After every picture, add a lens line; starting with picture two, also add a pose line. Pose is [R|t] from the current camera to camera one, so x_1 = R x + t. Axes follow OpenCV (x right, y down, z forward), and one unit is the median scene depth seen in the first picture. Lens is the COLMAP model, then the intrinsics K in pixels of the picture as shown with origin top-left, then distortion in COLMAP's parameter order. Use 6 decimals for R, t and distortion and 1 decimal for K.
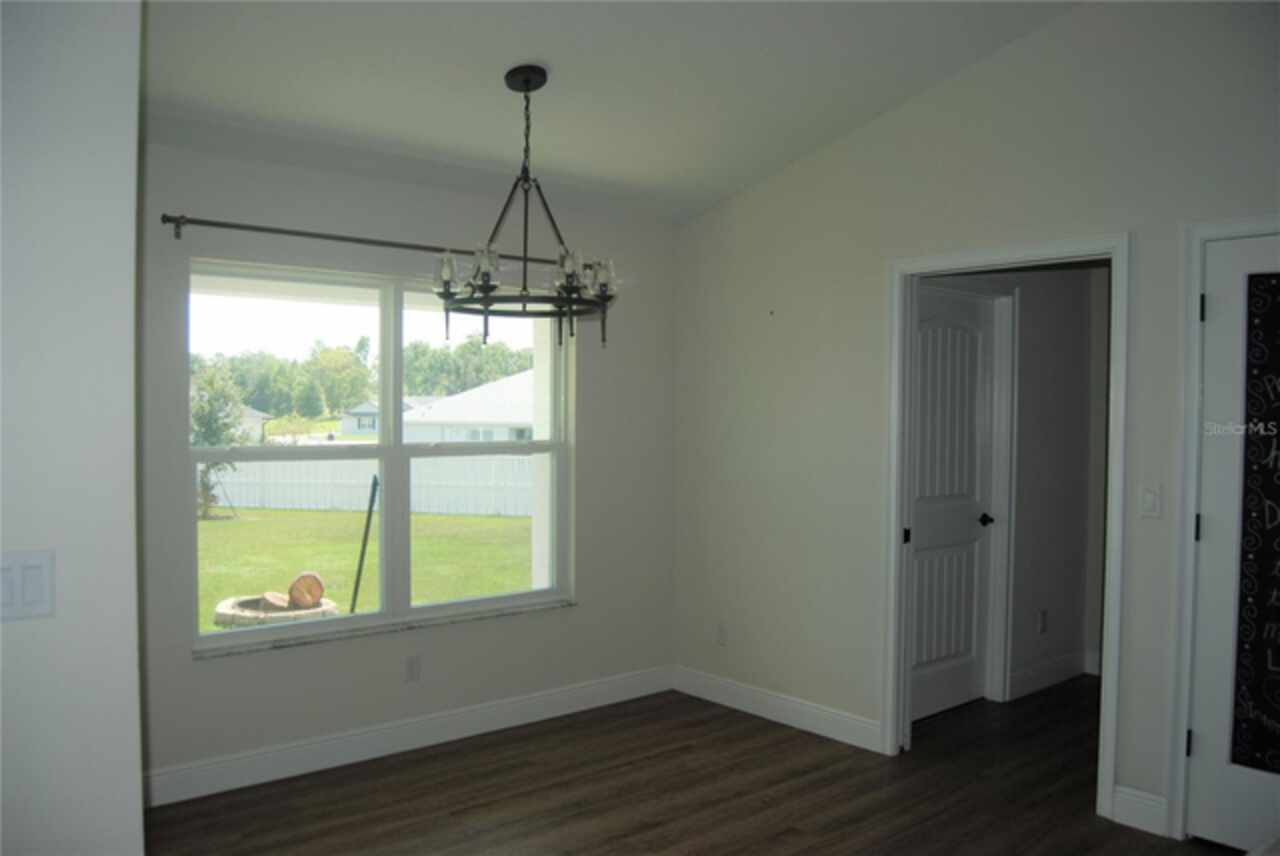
lens RADIAL K [[1002.9, 0, 644.5], [0, 1002.9, 434.2], [0, 0, 1]] dist [-0.096279, 0.038945]
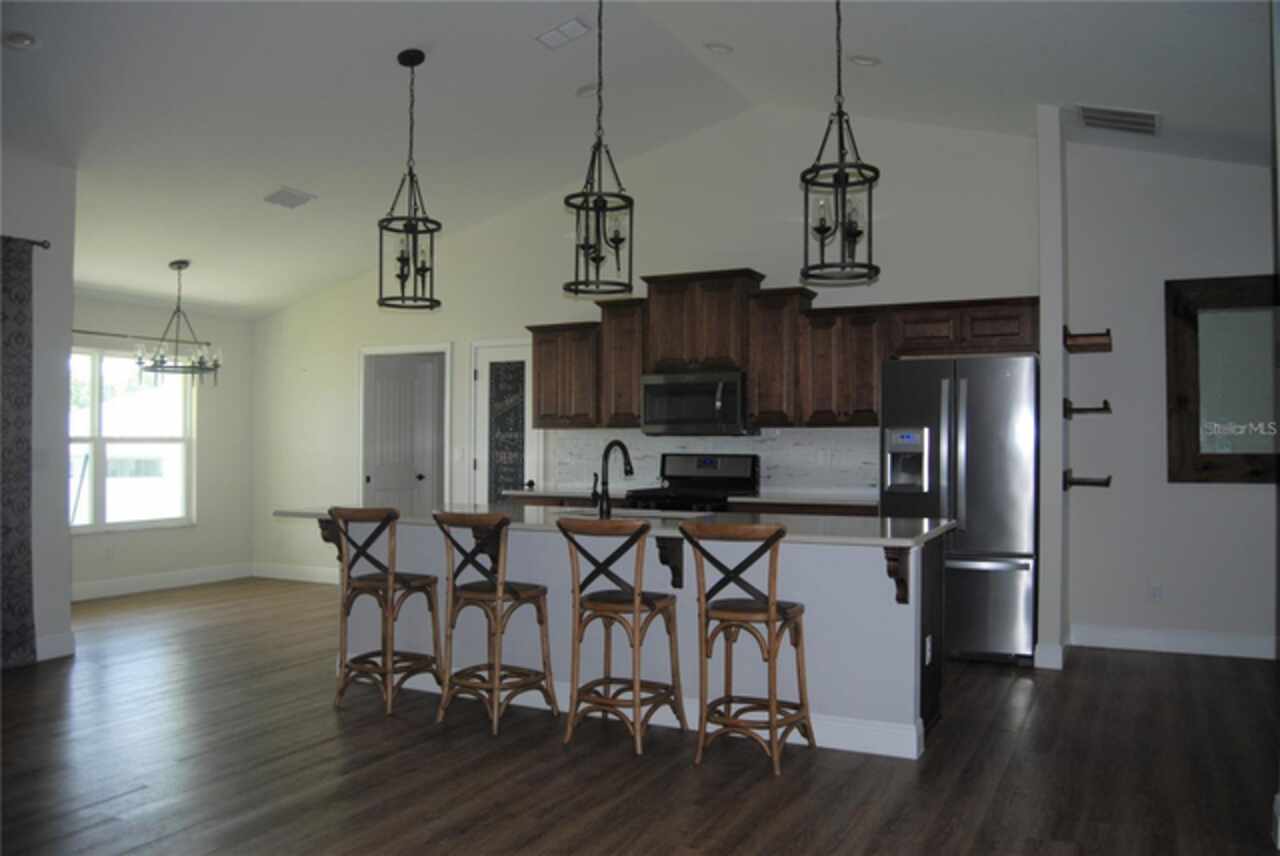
lens RADIAL K [[1002.9, 0, 644.5], [0, 1002.9, 434.2], [0, 0, 1]] dist [-0.096279, 0.038945]
pose [[0.925783, -0.001350, 0.378054, 0.013056], [0.014283, 0.999405, -0.031409, 0.095232], [-0.377787, 0.034478, 0.925251, -1.347819]]
